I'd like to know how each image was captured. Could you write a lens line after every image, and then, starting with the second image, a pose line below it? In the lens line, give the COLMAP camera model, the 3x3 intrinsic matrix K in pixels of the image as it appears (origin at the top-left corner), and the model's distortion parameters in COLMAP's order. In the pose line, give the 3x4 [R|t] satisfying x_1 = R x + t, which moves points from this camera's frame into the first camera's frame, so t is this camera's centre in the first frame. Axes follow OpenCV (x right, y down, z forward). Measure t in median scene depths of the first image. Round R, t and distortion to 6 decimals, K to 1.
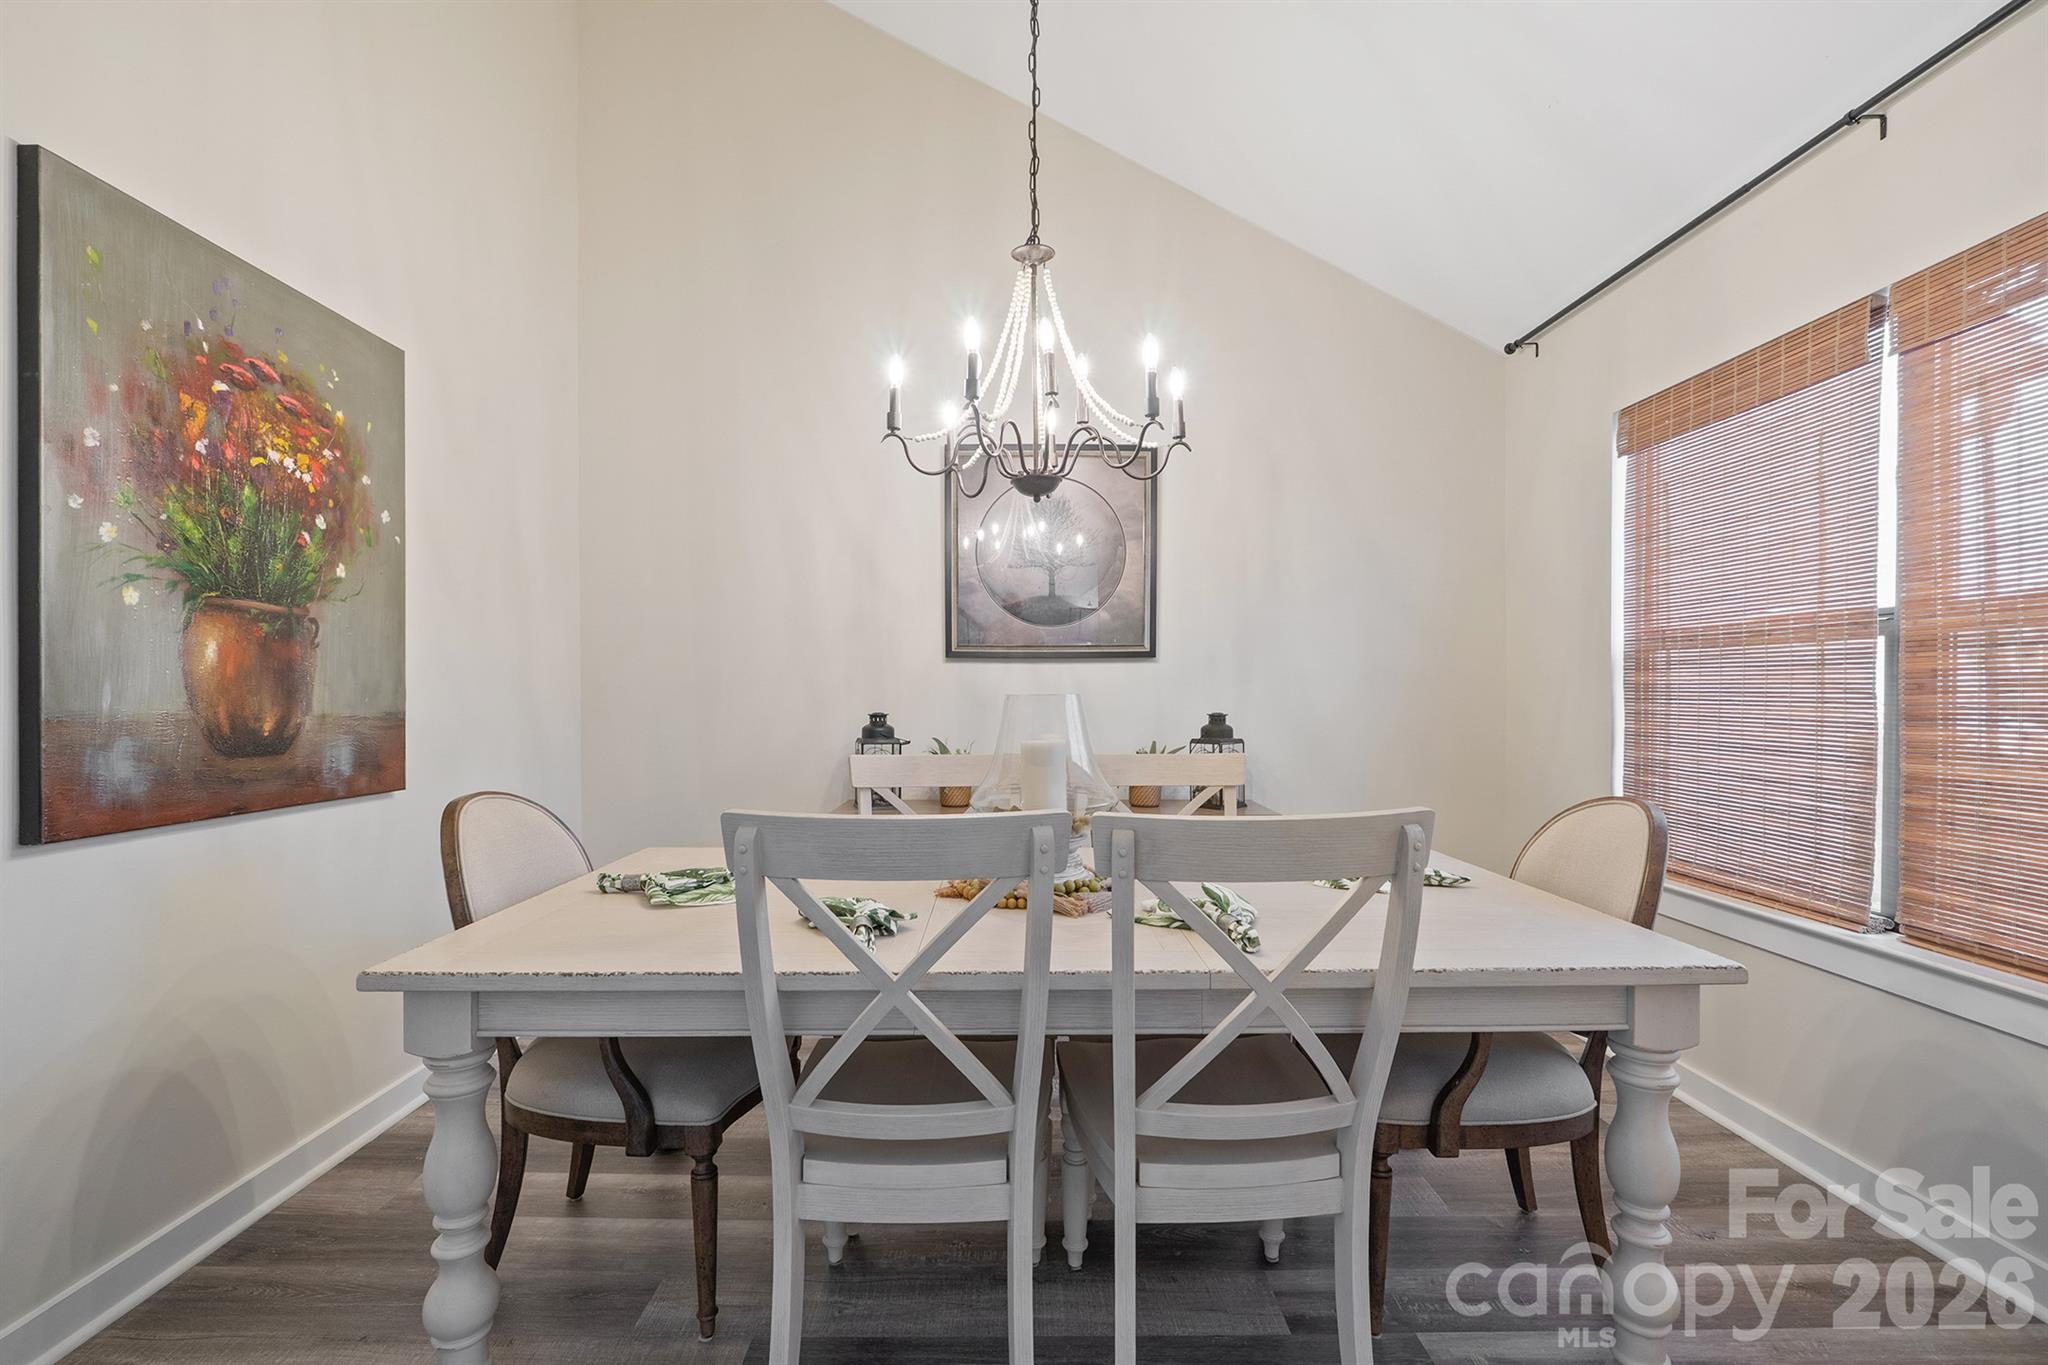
lens RADIAL K [[871.7, 0, 1023.7], [0, 871.7, 699.5], [0, 0, 1]] dist [-0.006071, -0.000695]
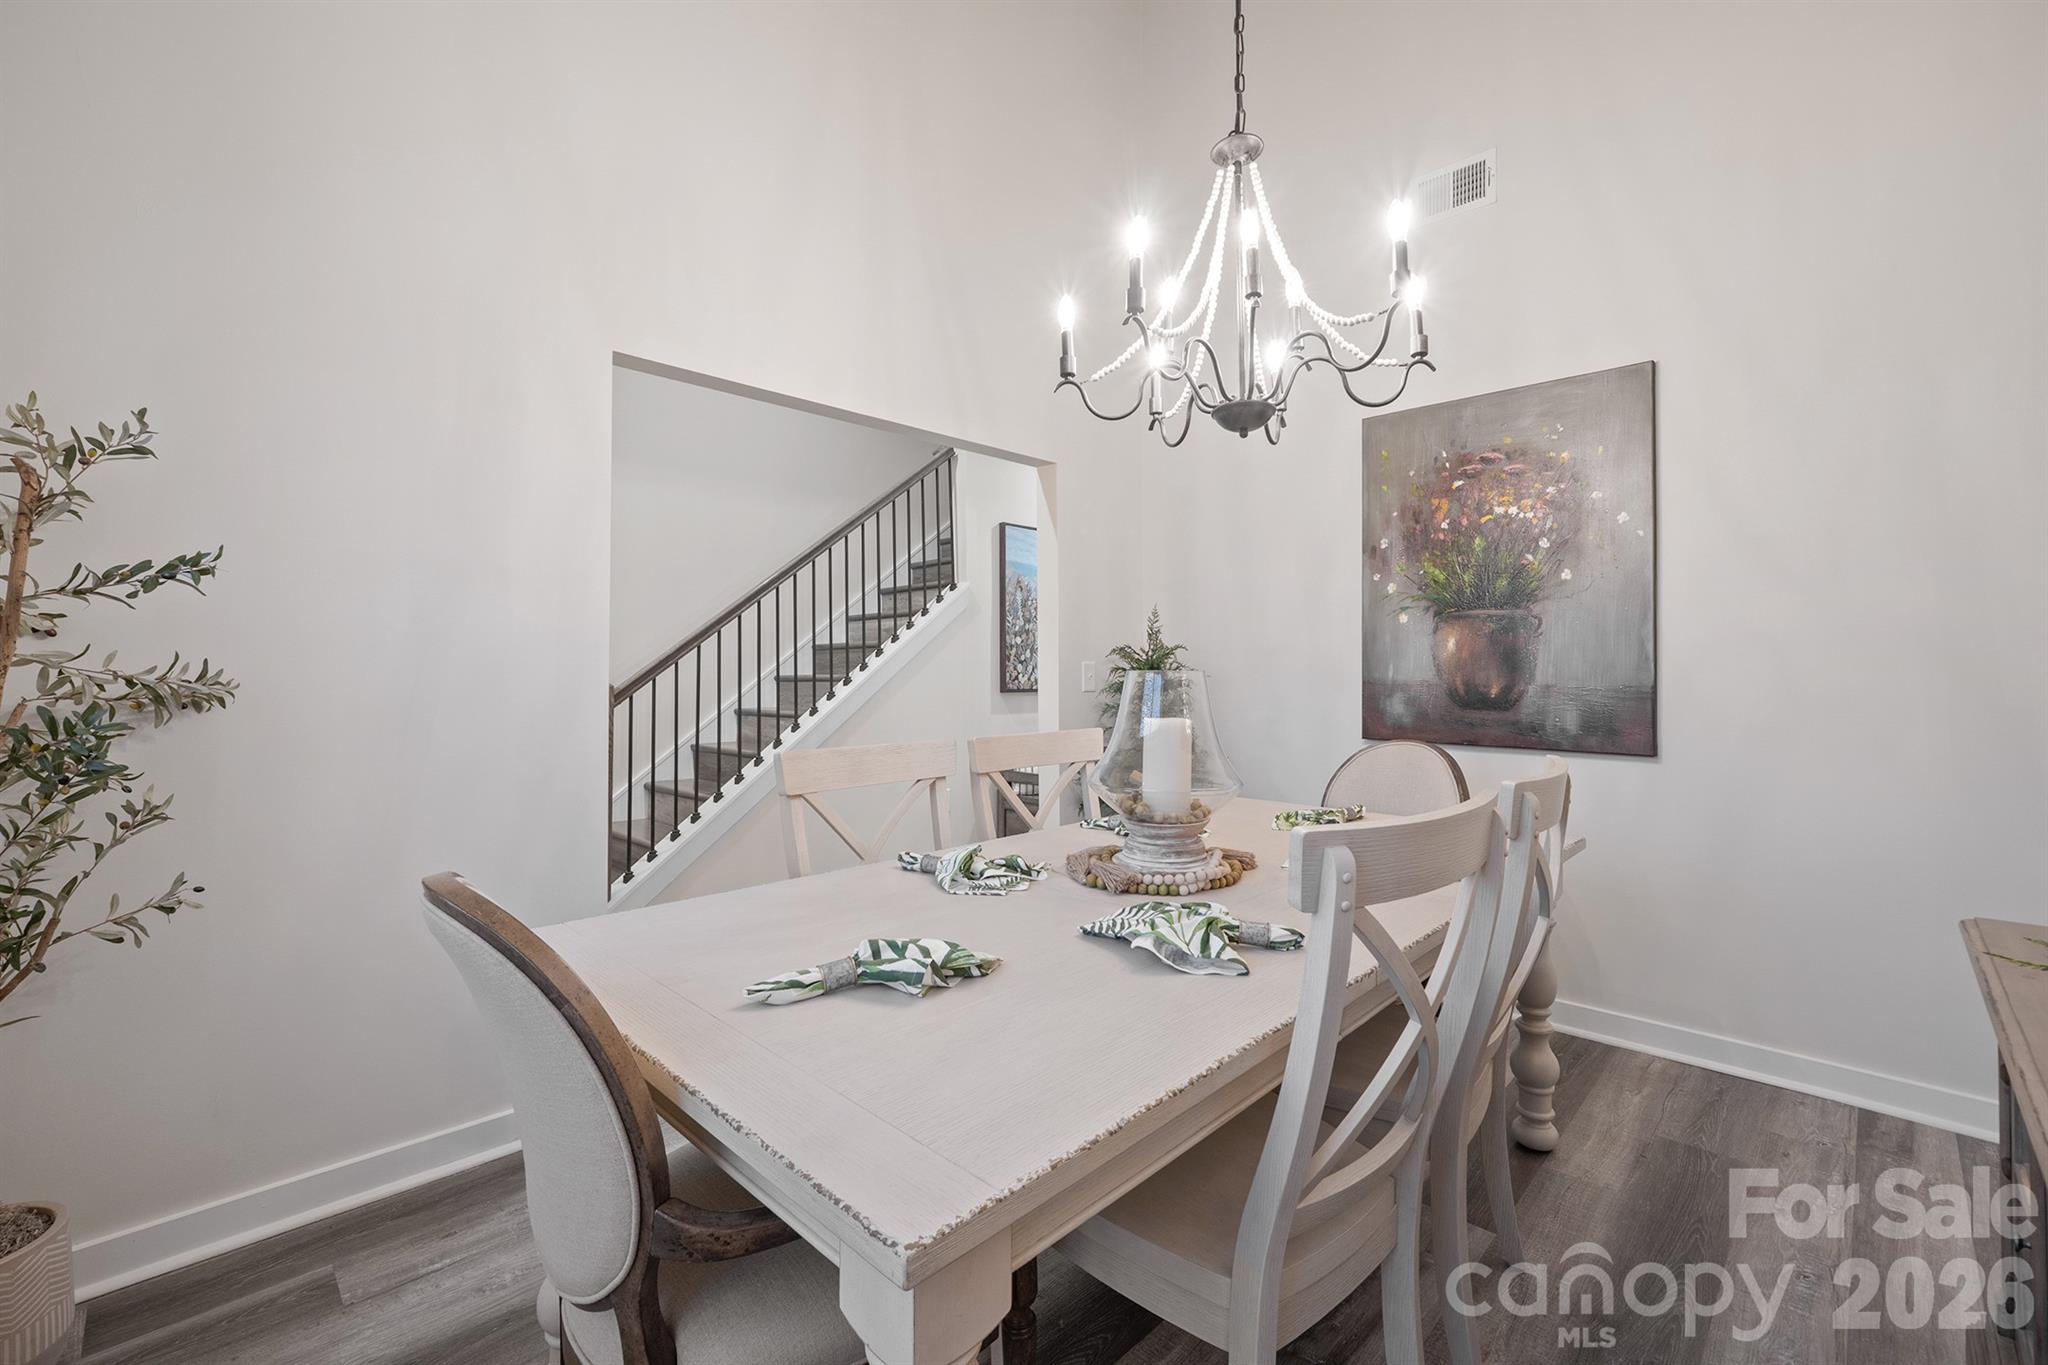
lens RADIAL K [[860.4, 0, 1017.2], [0, 860.4, 682.9], [0, 0, 1]] dist [-0.012159, -0.000410]
pose [[-0.713114, 0.000559, -0.701048, 0.782767], [-0.011980, 0.999844, 0.012982, 0.007263], [0.700946, 0.017656, -0.712996, 1.512616]]
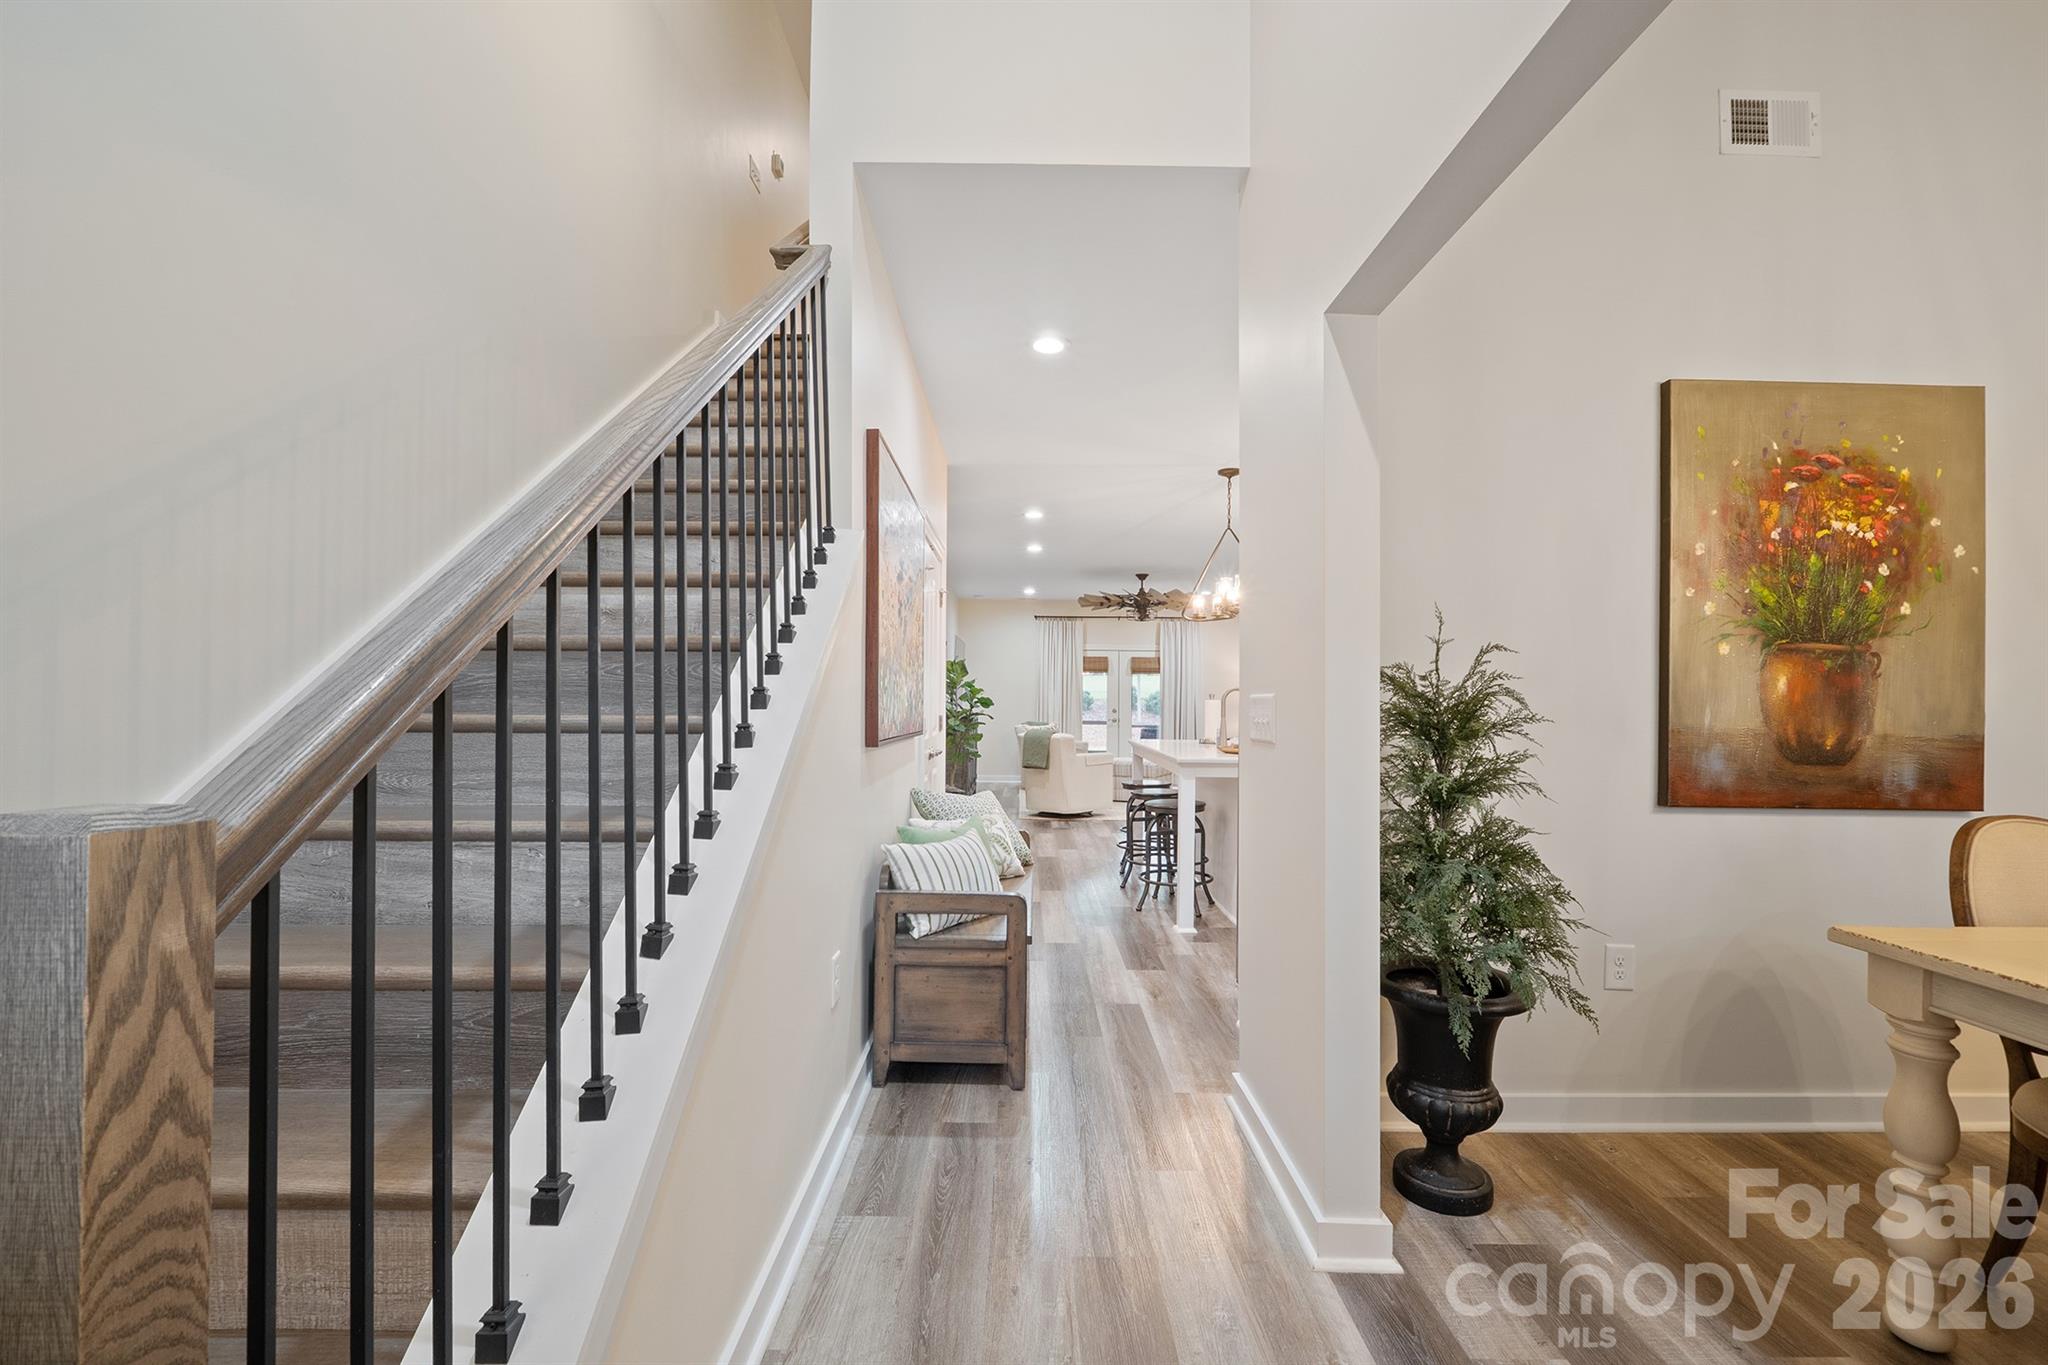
lens RADIAL K [[871.7, 0, 1023.7], [0, 871.7, 699.5], [0, 0, 1]] dist [-0.006071, -0.000695]
pose [[-0.006788, -0.005556, -0.999962, 0.397797], [-0.019272, 0.999800, -0.005425, -0.001206], [0.999791, 0.019234, -0.006893, -0.161170]]
